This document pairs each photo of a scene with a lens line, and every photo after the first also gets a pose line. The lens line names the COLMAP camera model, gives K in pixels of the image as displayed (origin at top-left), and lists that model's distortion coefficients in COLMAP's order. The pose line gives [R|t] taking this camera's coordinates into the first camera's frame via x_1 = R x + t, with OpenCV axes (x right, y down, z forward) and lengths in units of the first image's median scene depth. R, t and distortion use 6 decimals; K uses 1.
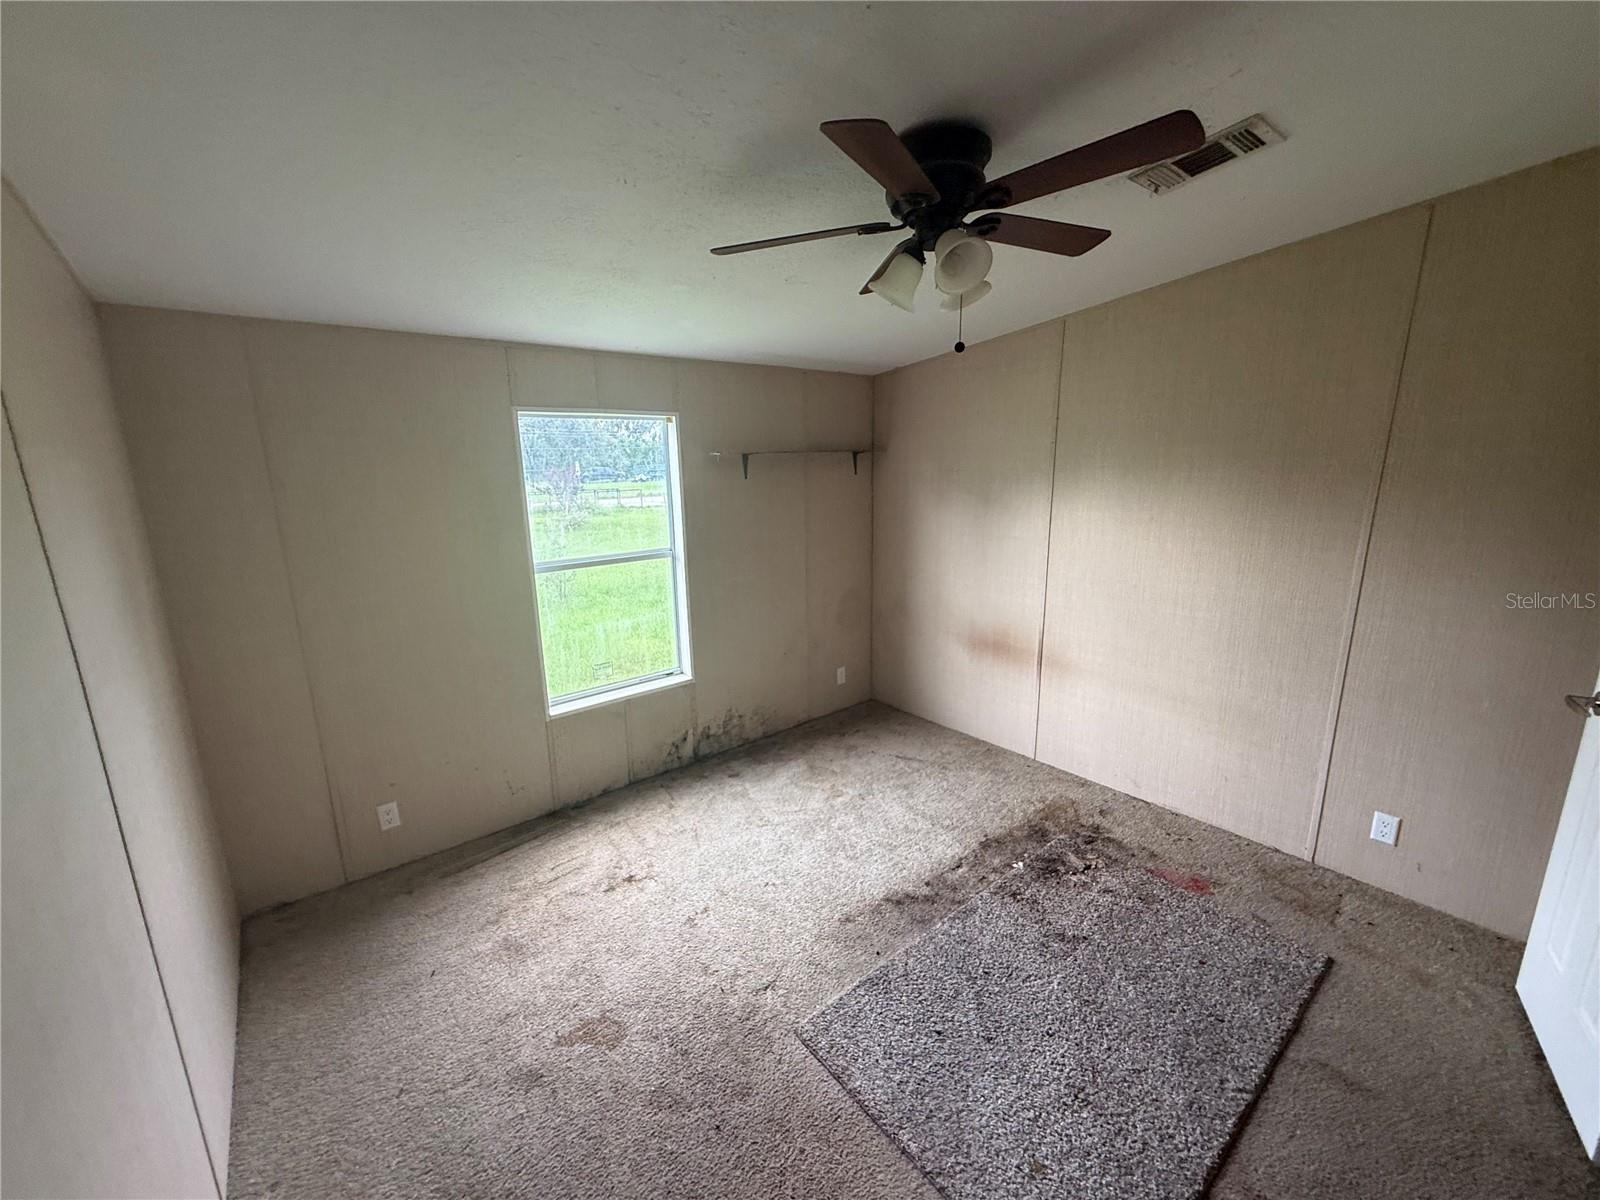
lens RADIAL K [[626.2, 0, 800.0], [0, 626.2, 600.0], [0, 0, 1]] dist [0.000898, 0.000026]
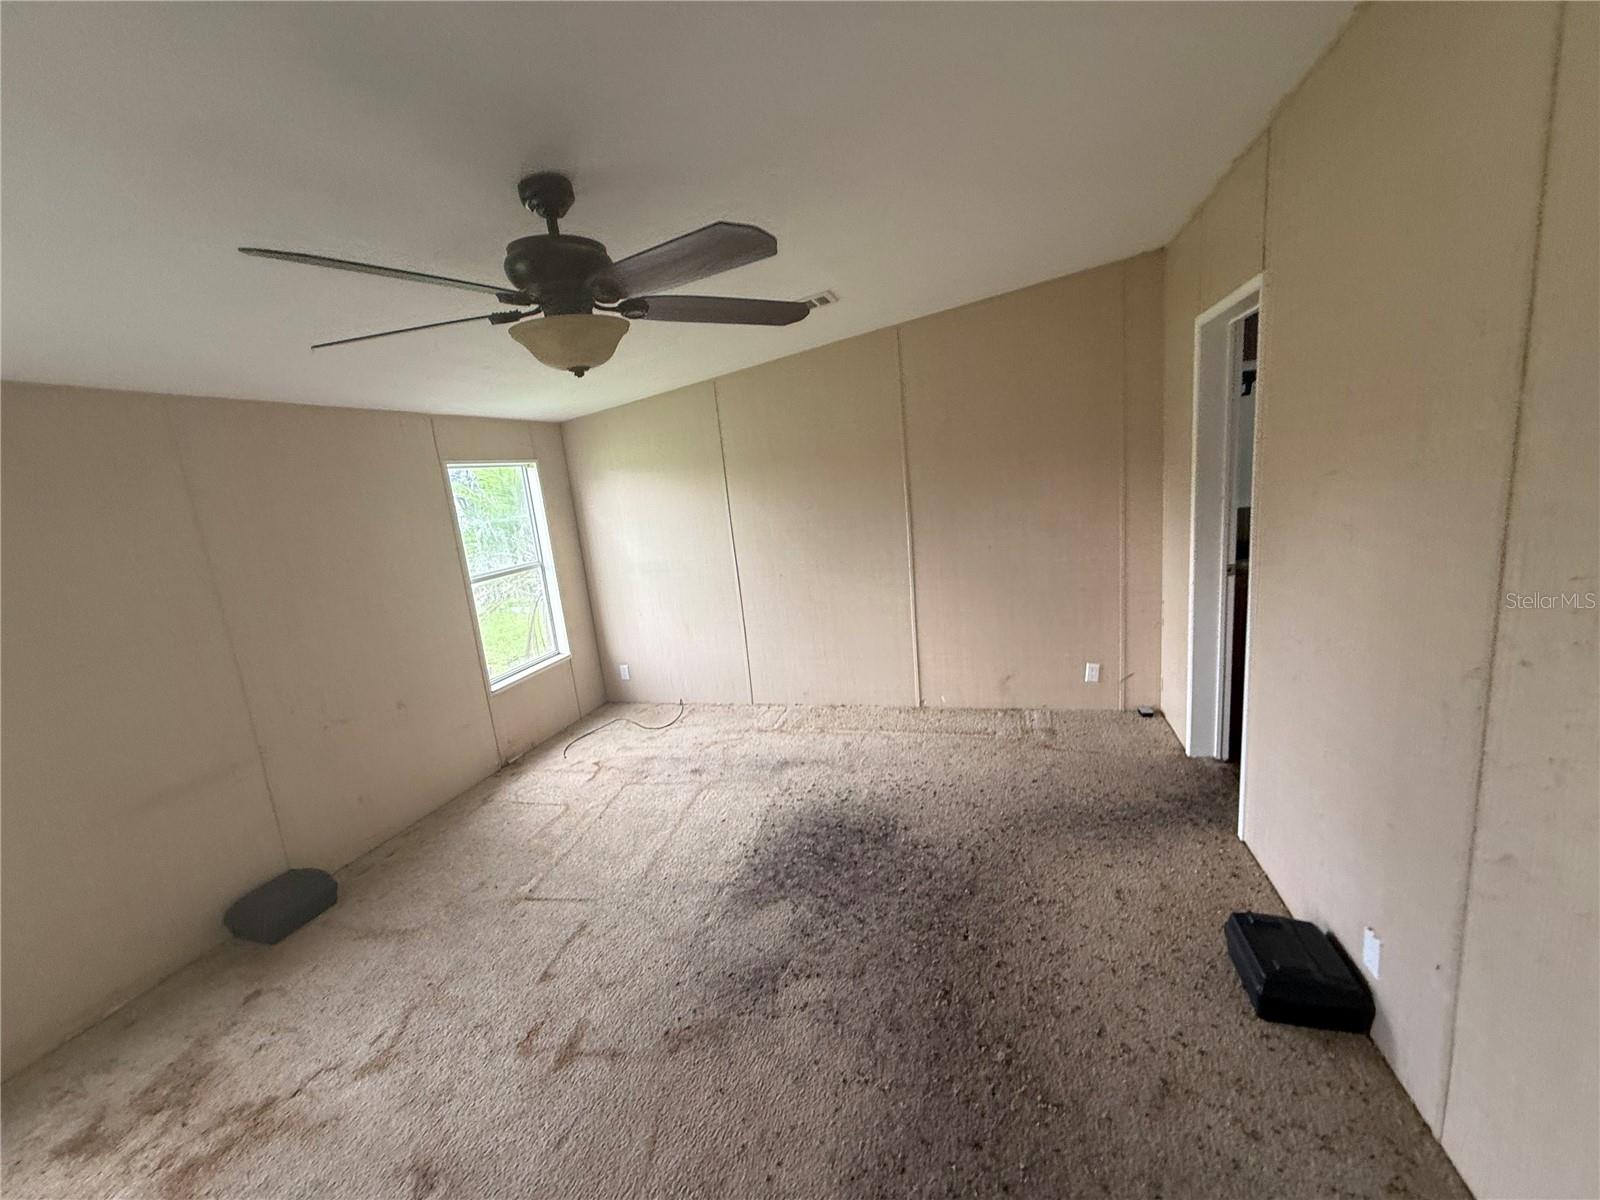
lens RADIAL K [[640.3, 0, 796.2], [0, 640.3, 600.2], [0, 0, 1]] dist [-0.000279, 0.000509]
pose [[0.817063, -0.164054, 0.552716, -0.579198], [0.193208, 0.981142, 0.005603, 0.109236], [-0.543212, 0.102211, 0.833351, -0.469096]]
